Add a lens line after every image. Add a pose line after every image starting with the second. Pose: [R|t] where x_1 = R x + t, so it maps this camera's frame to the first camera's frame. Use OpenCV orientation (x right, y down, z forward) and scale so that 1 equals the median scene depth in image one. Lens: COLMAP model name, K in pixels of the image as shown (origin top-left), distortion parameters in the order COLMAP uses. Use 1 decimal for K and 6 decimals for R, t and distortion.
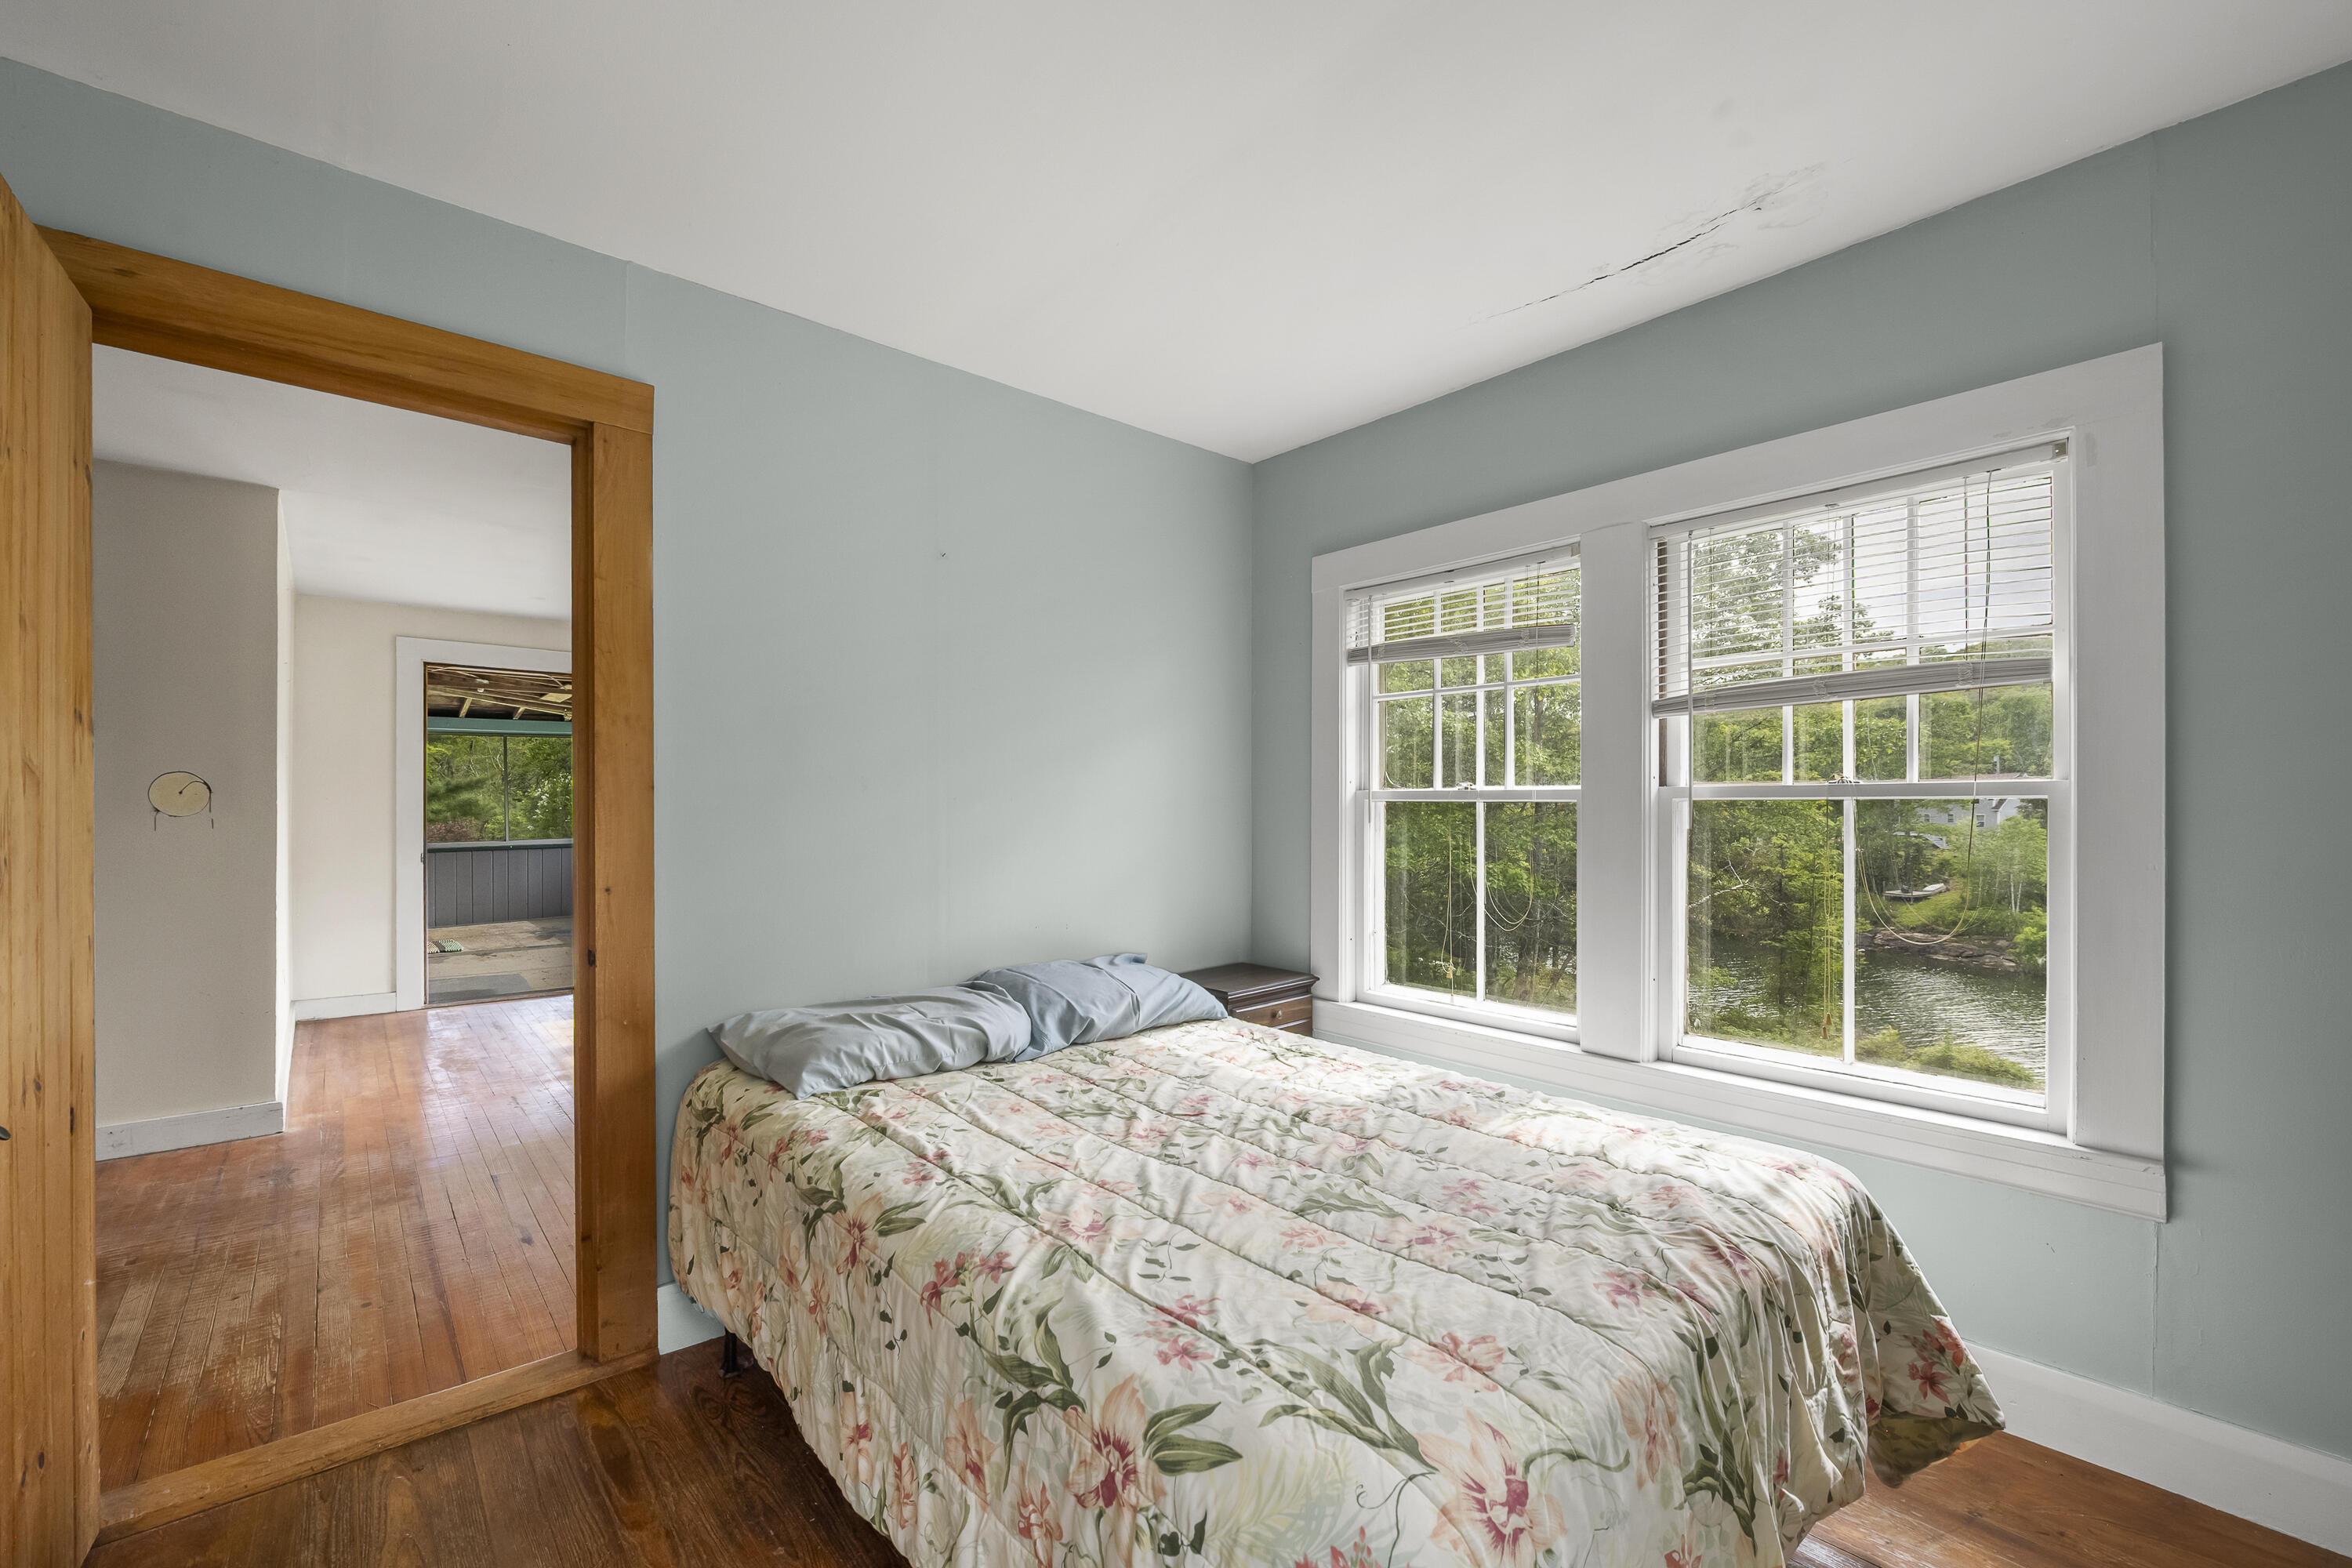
lens RADIAL K [[964.2, 0, 1216.1], [0, 964.2, 816.7], [0, 0, 1]] dist [-0.004791, 0.002064]
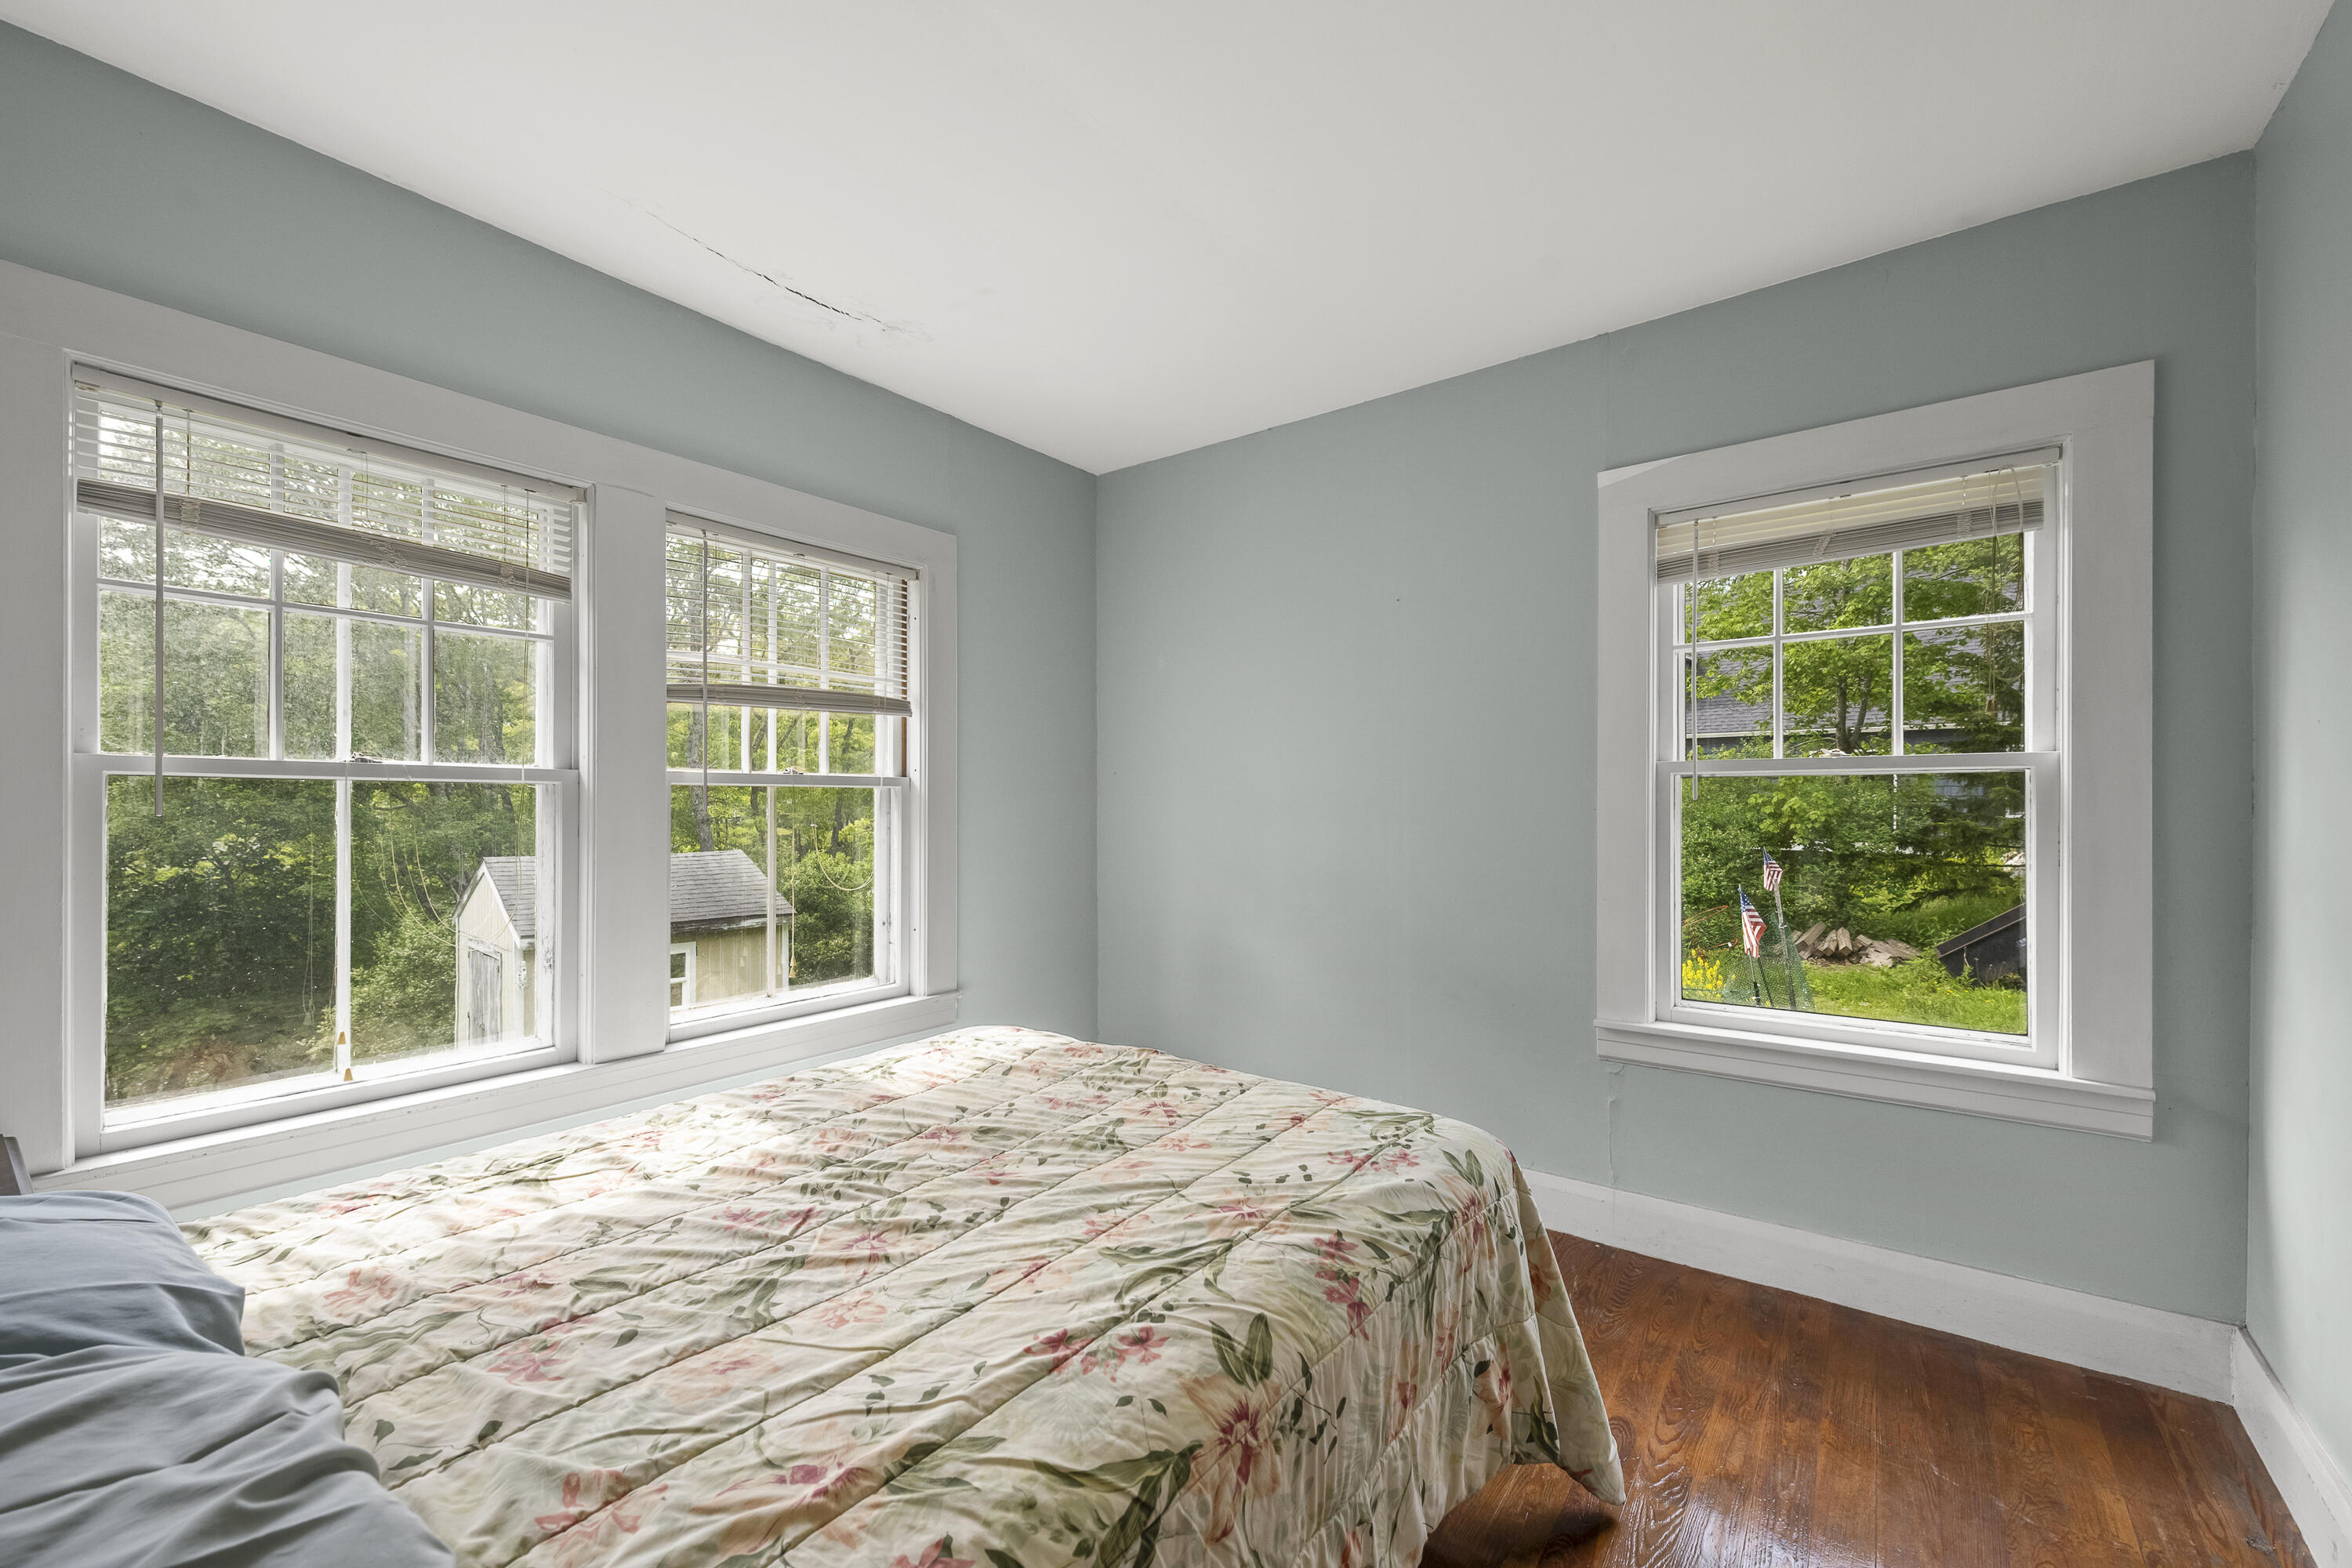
lens RADIAL K [[964.2, 0, 1167.2], [0, 964.2, 787.9], [0, 0, 1]] dist [-0.004791, 0.002064]
pose [[-0.191965, 0.014261, 0.981298, -0.900878], [0.008501, 0.999881, -0.012868, 0.018567], [-0.981365, 0.005872, -0.192063, 1.063145]]
